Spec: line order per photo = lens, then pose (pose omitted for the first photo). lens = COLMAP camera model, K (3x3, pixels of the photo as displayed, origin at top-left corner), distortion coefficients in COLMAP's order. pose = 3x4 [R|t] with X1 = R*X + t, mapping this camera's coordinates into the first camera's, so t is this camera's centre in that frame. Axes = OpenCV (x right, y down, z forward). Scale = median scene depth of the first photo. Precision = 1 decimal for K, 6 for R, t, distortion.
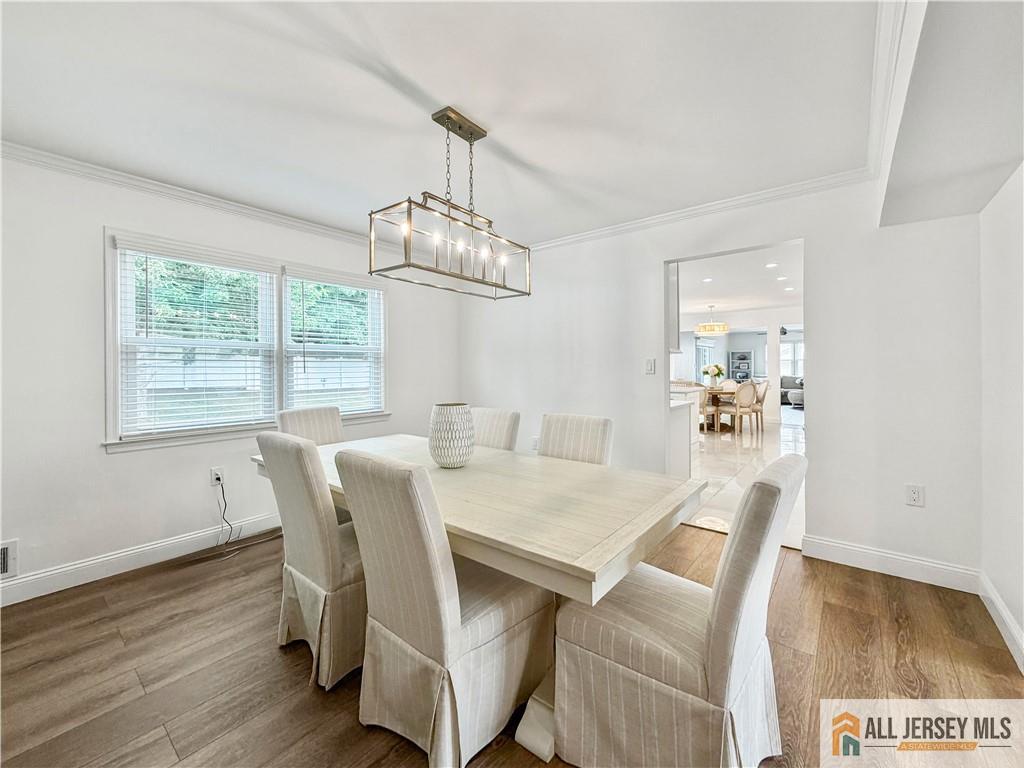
lens RADIAL K [[413.9, 0, 519.0], [0, 413.9, 364.8], [0, 0, 1]] dist [0.001295, 0.000381]
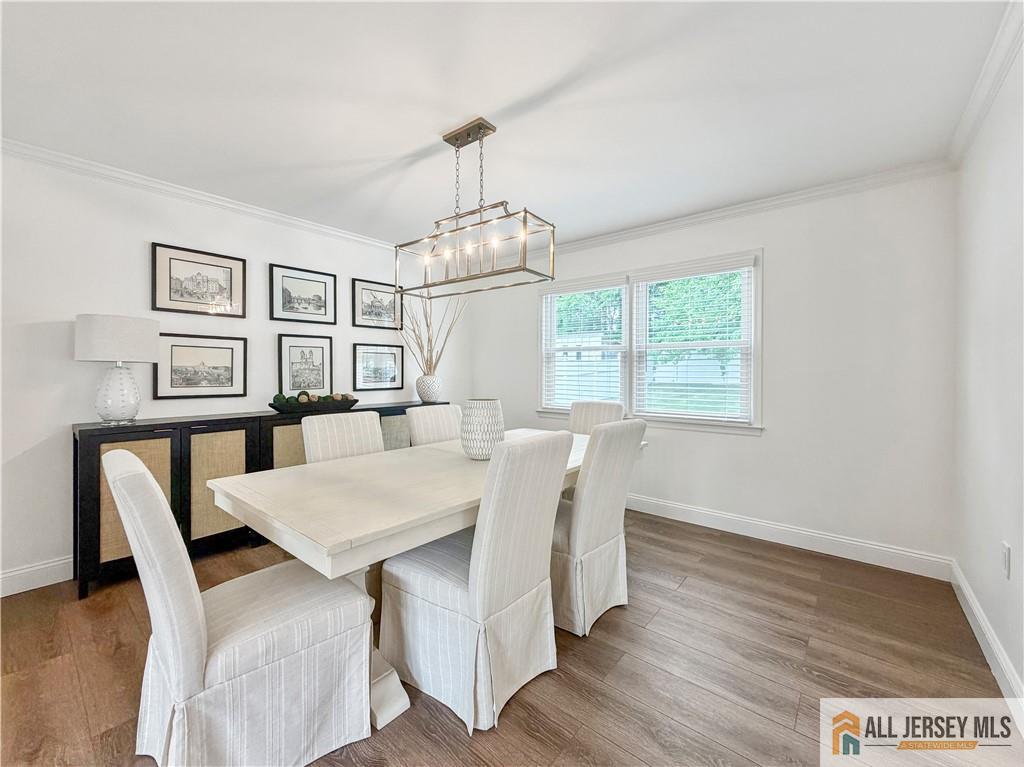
lens RADIAL K [[413.9, 0, 502.9], [0, 413.9, 371.9], [0, 0, 1]] dist [0.001295, 0.000381]
pose [[-0.029928, 0.013013, -0.999467, 0.227263], [0.006620, 0.999896, 0.012821, 0.002524], [0.999530, -0.006232, -0.030011, 0.280088]]
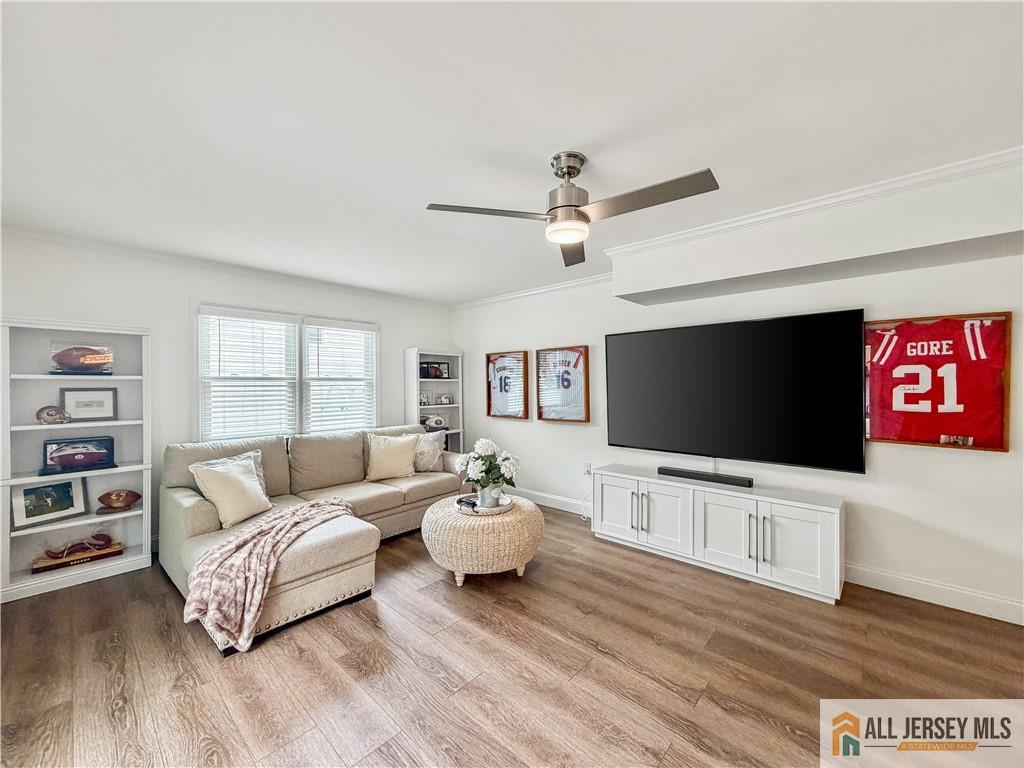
lens RADIAL K [[413.9, 0, 508.9], [0, 413.9, 385.2], [0, 0, 1]] dist [0.001295, 0.000381]
pose [[0.078412, 0.012439, 0.996843, 0.675467], [-0.008649, 0.999893, -0.011797, -0.011840], [-0.996884, -0.007696, 0.078511, 1.468919]]
